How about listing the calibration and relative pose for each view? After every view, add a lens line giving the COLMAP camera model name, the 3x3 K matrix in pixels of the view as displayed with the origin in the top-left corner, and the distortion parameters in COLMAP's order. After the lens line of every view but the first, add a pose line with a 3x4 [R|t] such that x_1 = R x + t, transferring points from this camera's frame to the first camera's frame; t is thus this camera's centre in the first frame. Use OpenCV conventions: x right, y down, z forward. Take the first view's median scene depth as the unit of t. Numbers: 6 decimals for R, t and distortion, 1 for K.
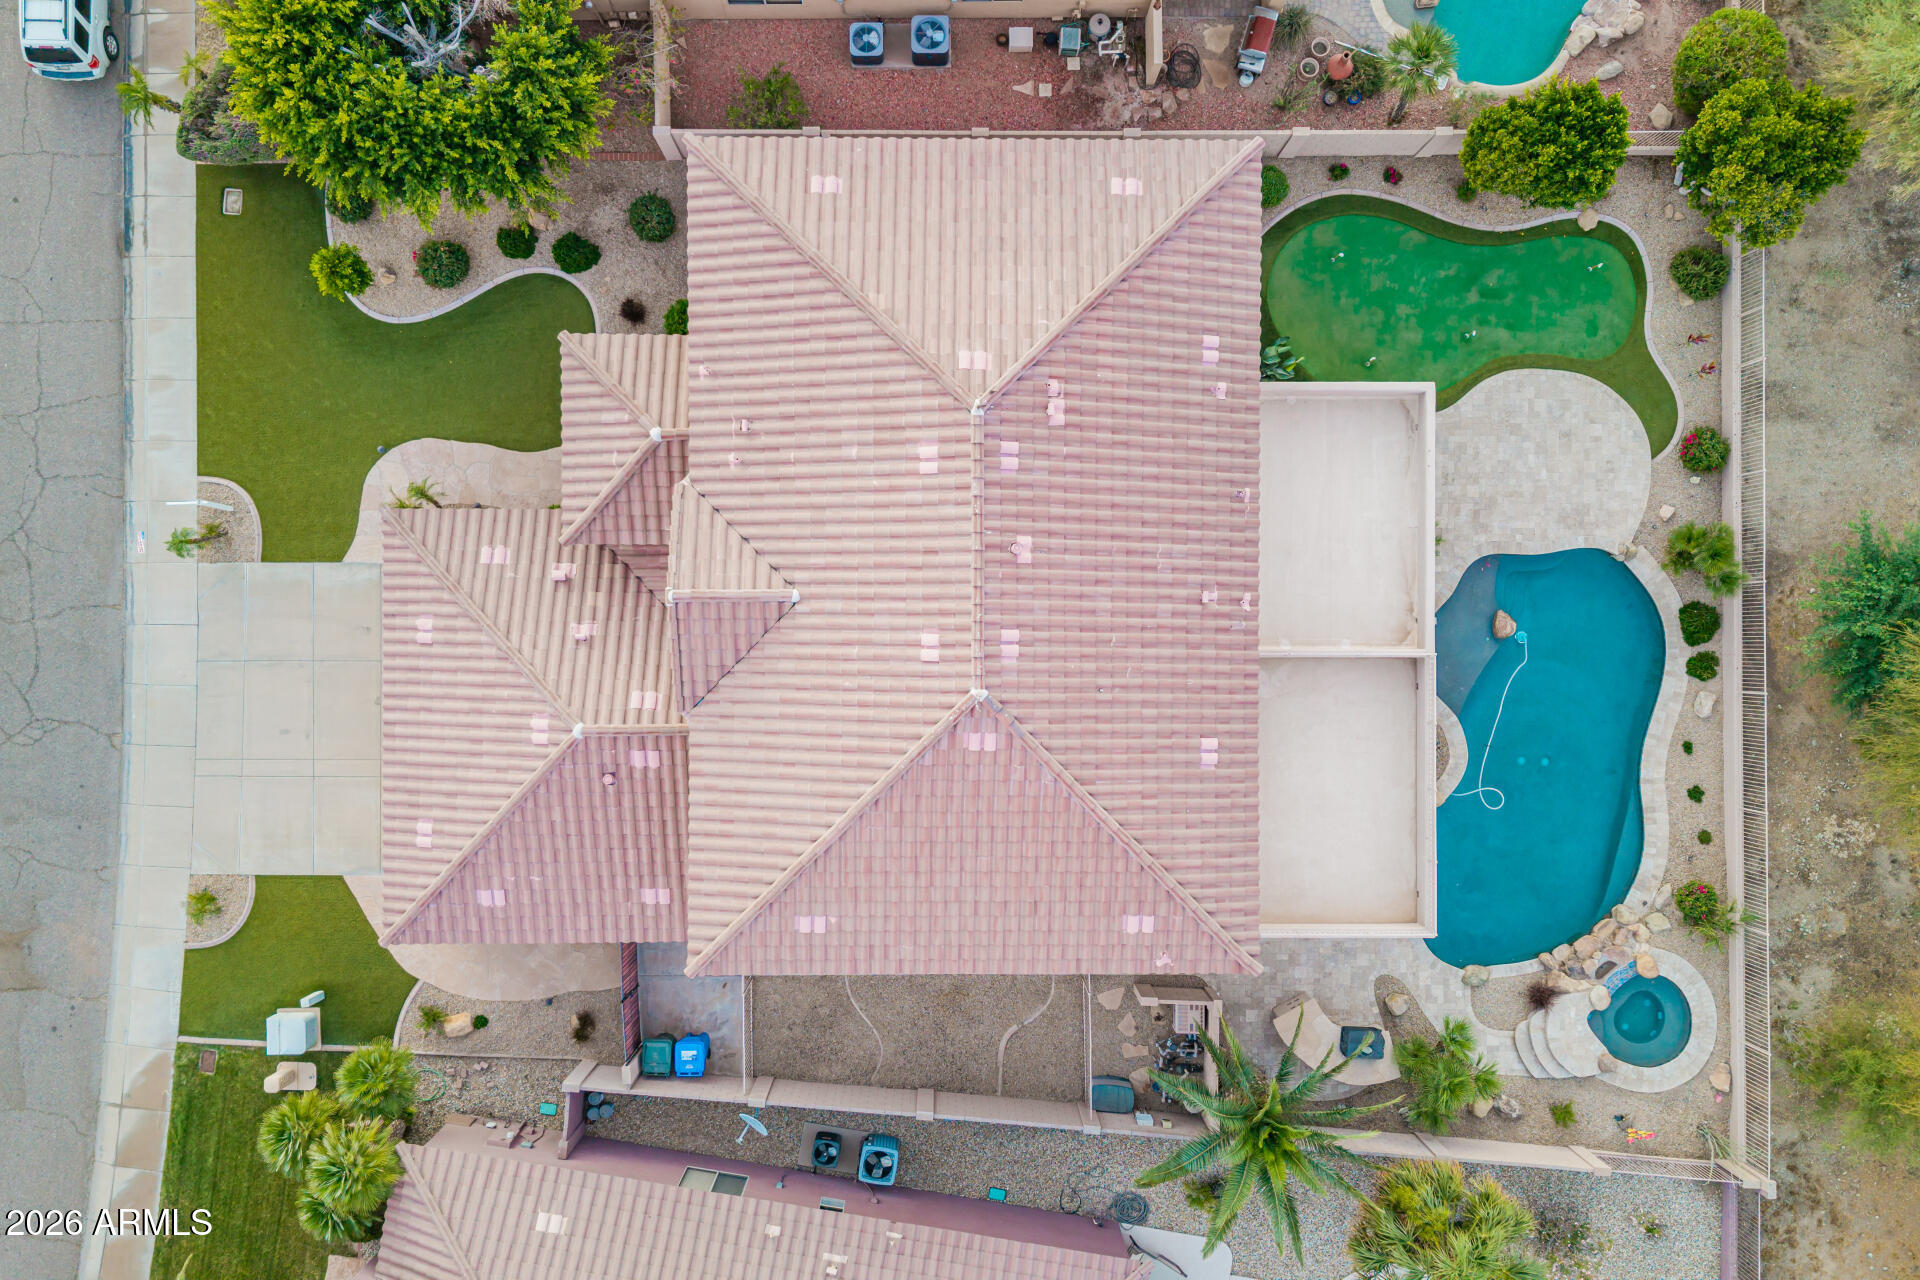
lens RADIAL K [[1514.0, 0, 960.0], [0, 1514.0, 640.0], [0, 0, 1]] dist [0.030925, -0.037593]
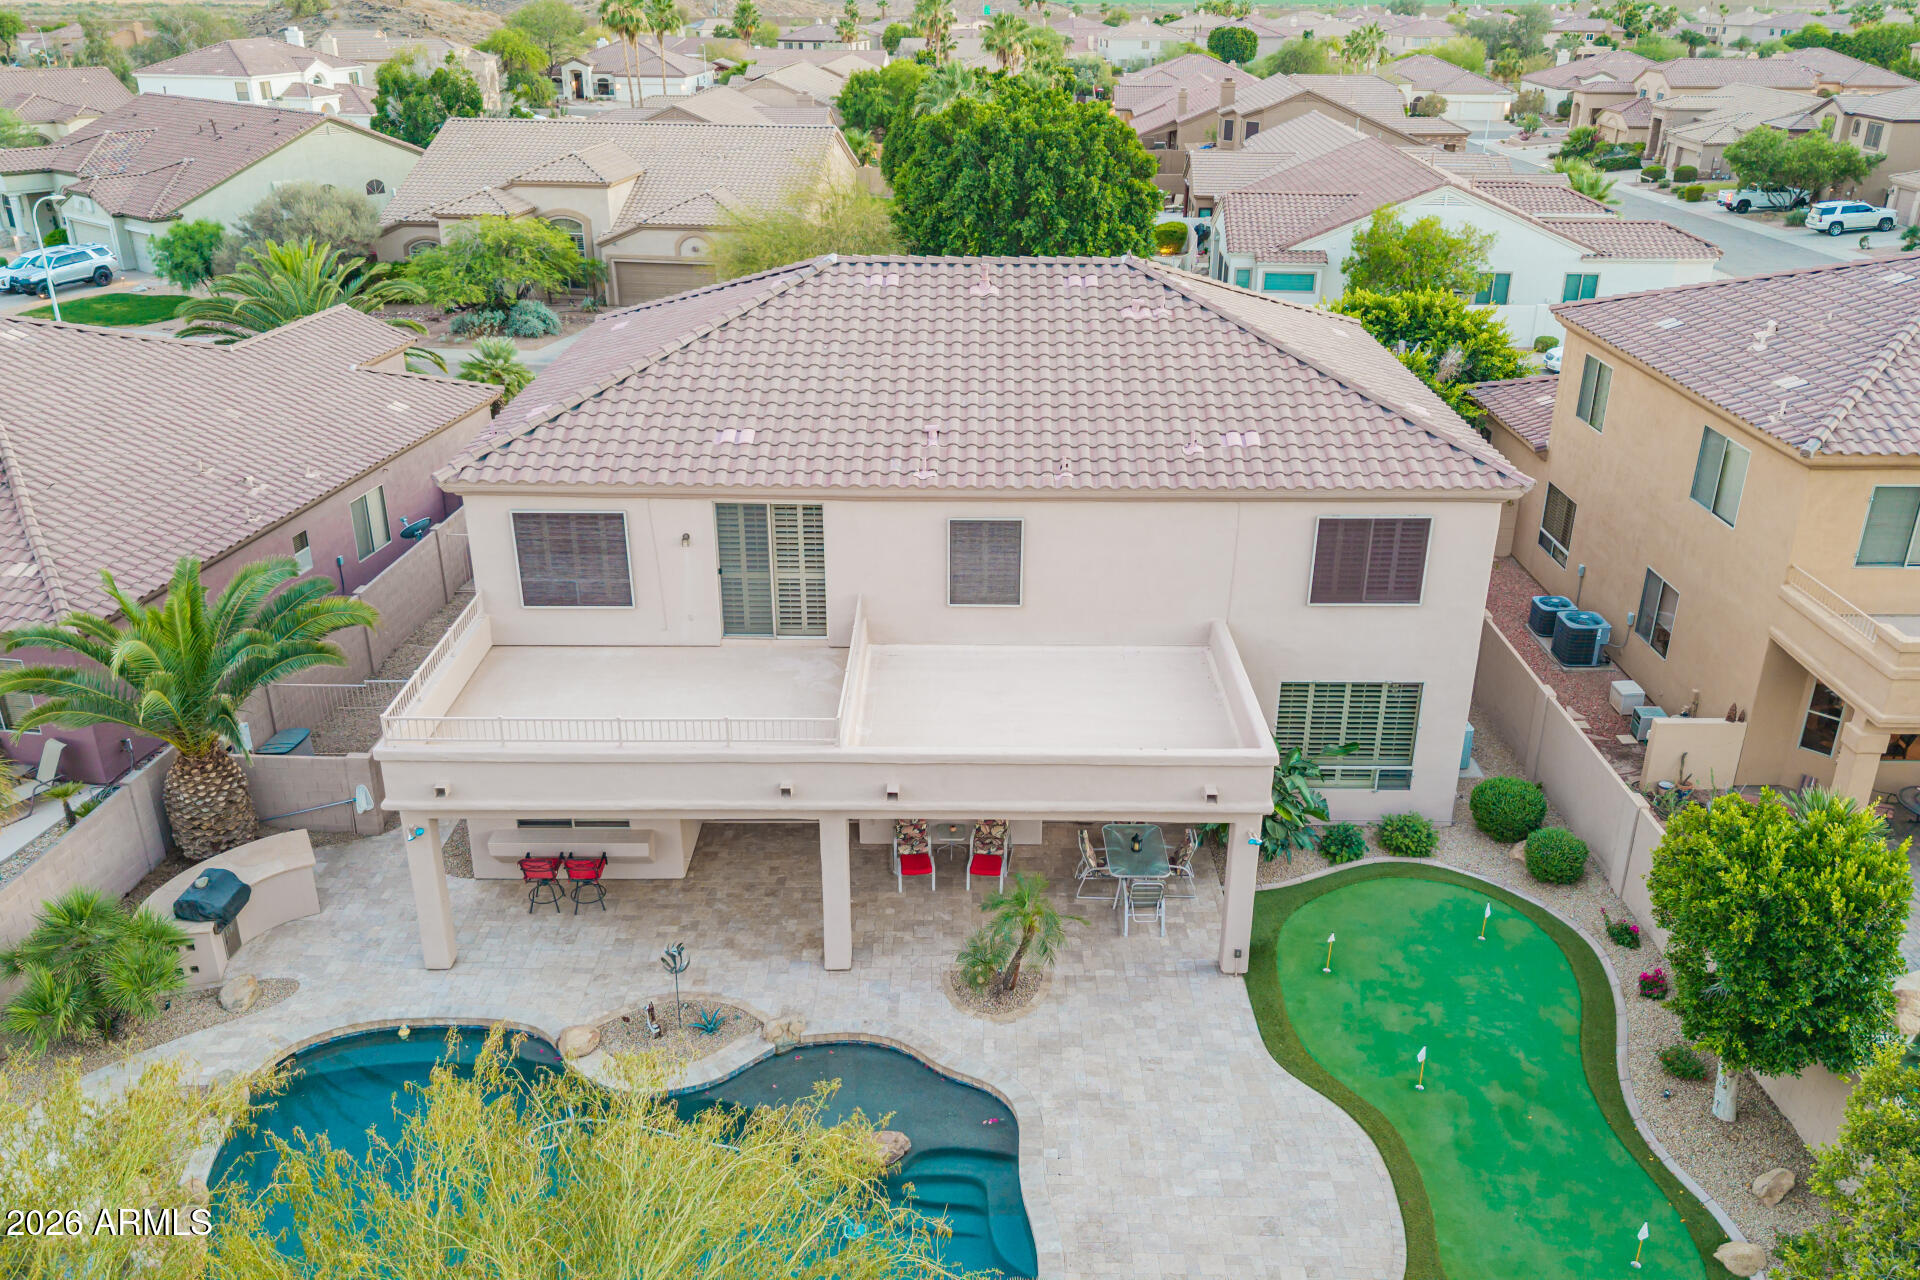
lens RADIAL K [[1514.0, 0, 960.0], [0, 1514.0, 640.0], [0, 0, 1]] dist [0.030925, -0.037593]
pose [[-0.001714, 0.394656, -0.918827, 0.769721], [-0.999971, -0.007499, -0.001356, -0.034566], [-0.007426, 0.918798, 0.394657, 0.642659]]
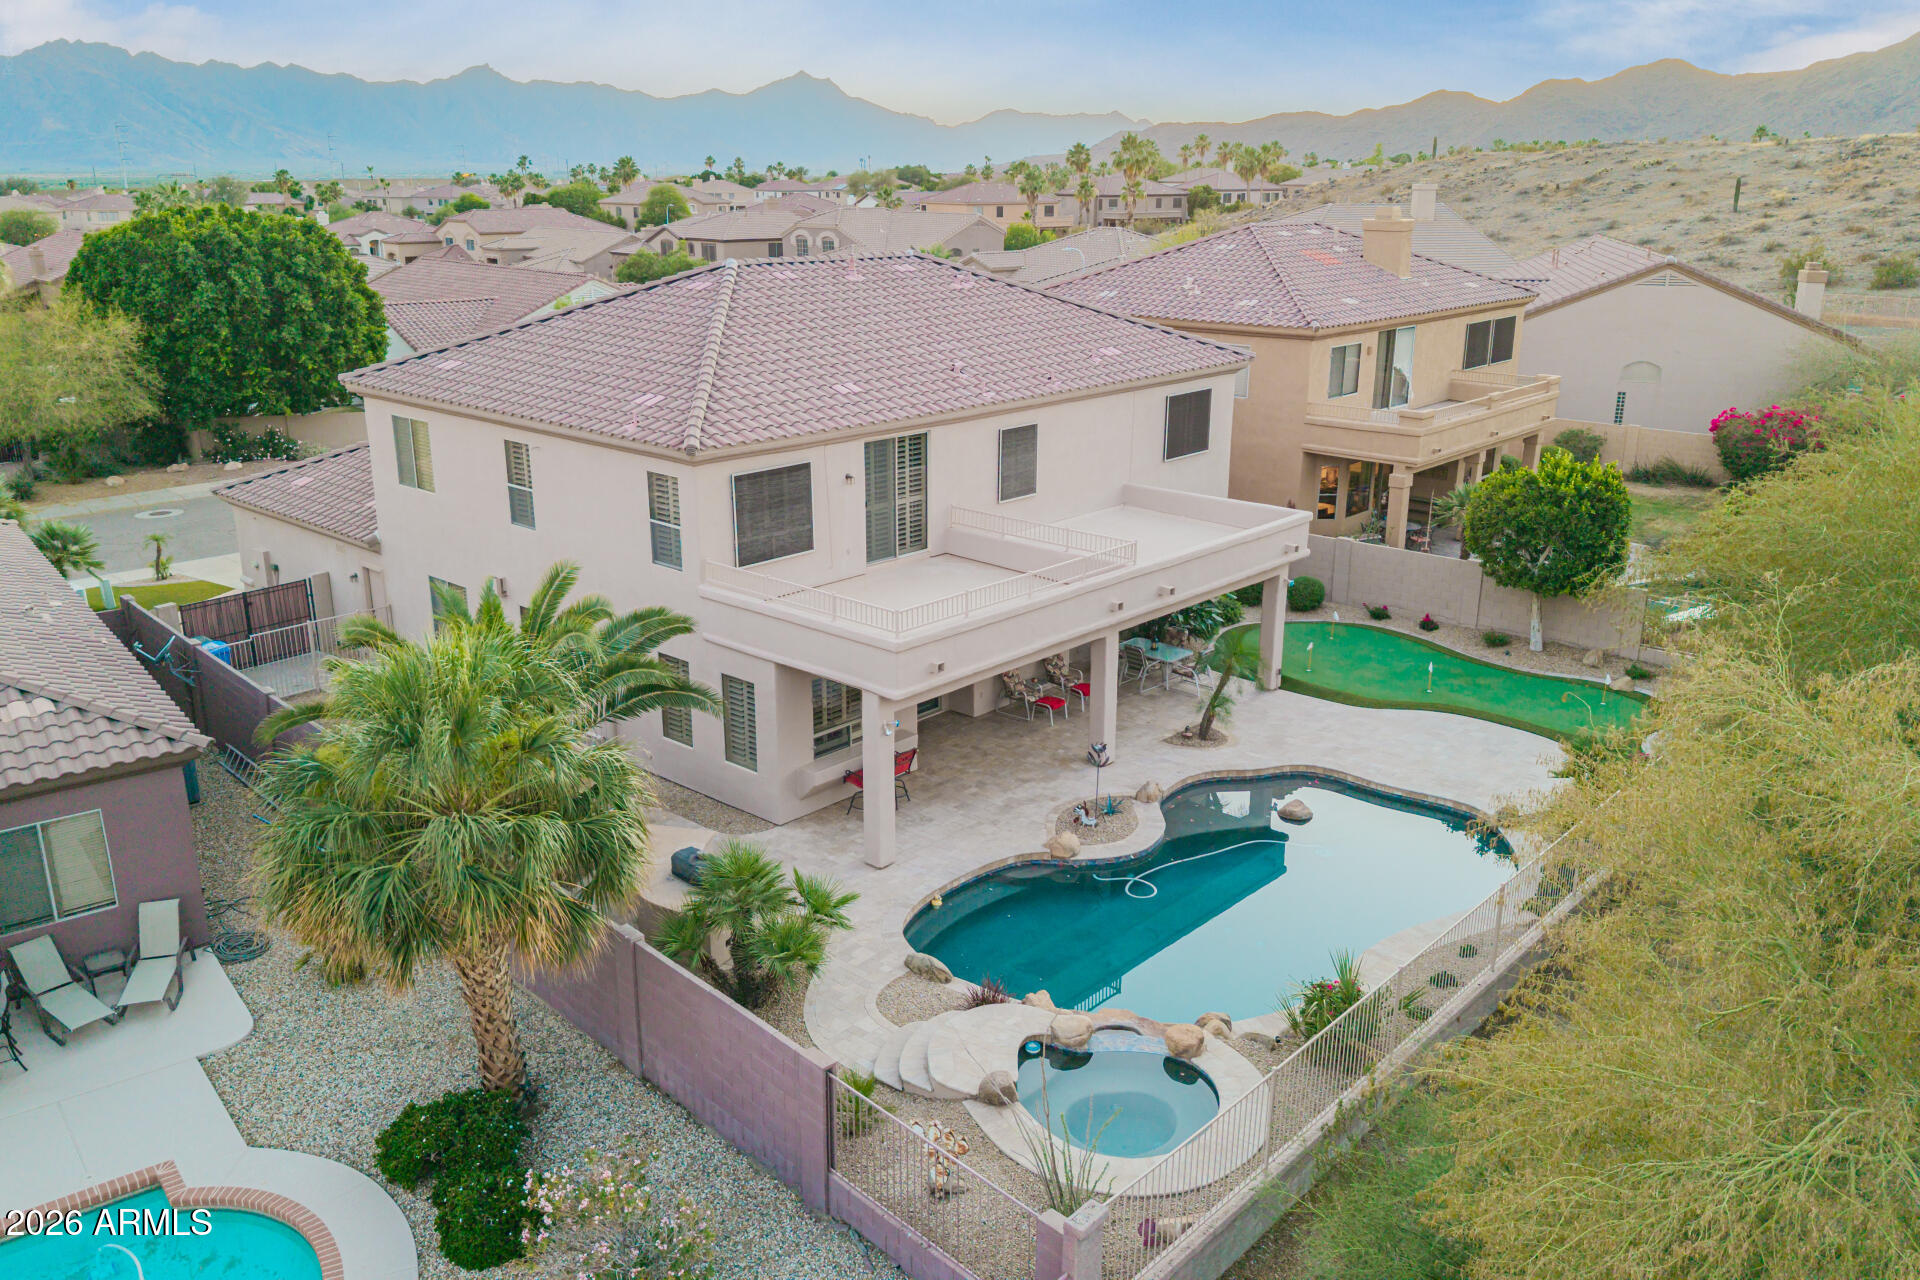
lens RADIAL K [[1508.5, 0, 959.4], [0, 1508.5, 624.6], [0, 0, 1]] dist [0.060775, -0.077420]
pose [[0.741821, 0.186334, -0.644190, 0.687196], [-0.670591, 0.210568, -0.711315, 0.589860], [0.003104, 0.959656, 0.281158, 0.721044]]
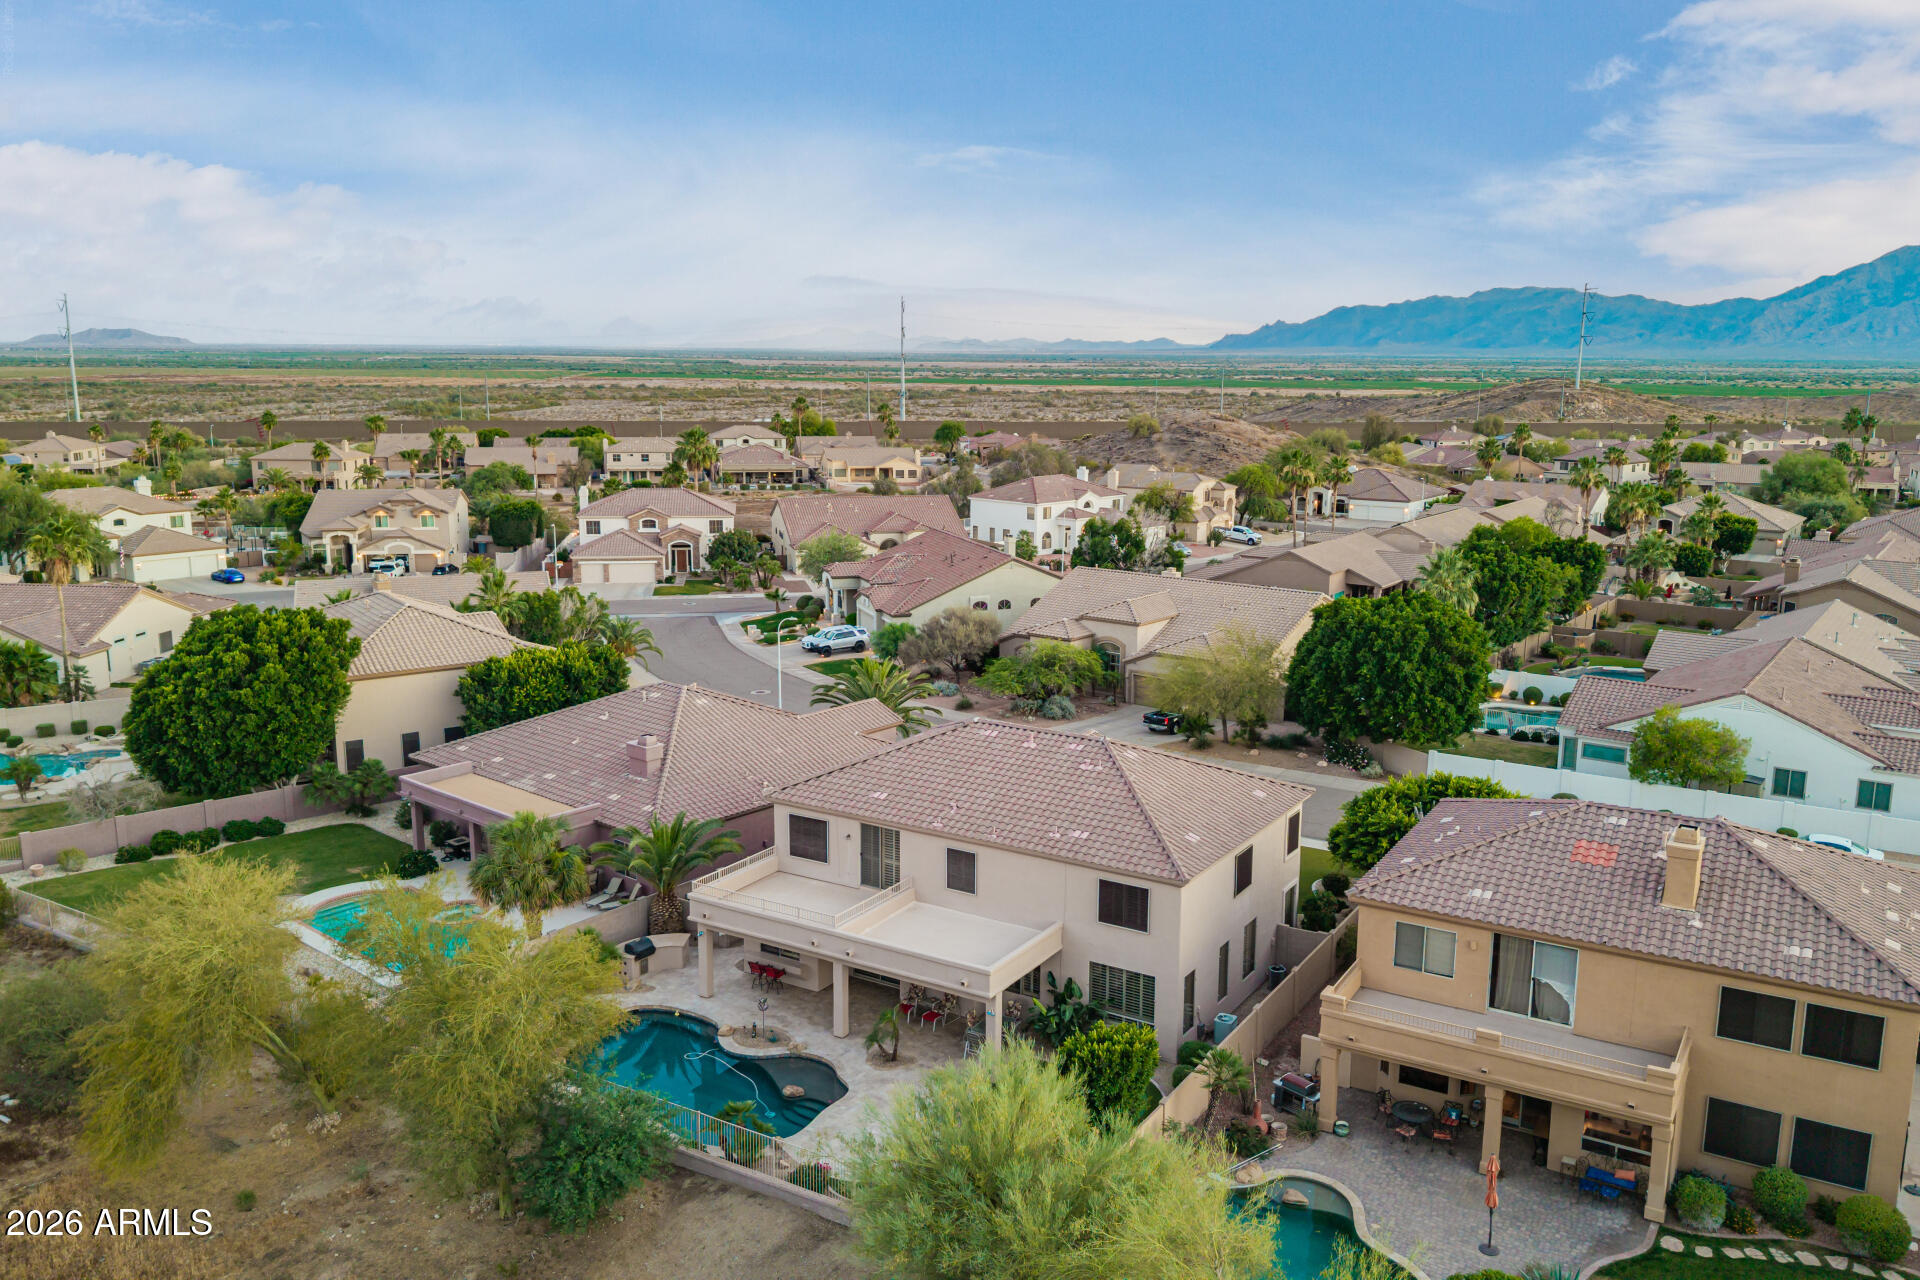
lens RADIAL K [[1493.4, 0, 960.0], [0, 1493.4, 640.0], [0, 0, 1]] dist [0.127554, -0.259449]
pose [[-0.527749, 0.146393, -0.836690, 1.281018], [-0.849307, -0.105597, 0.517231, -0.737699], [-0.012634, 0.983574, 0.180061, 0.411044]]
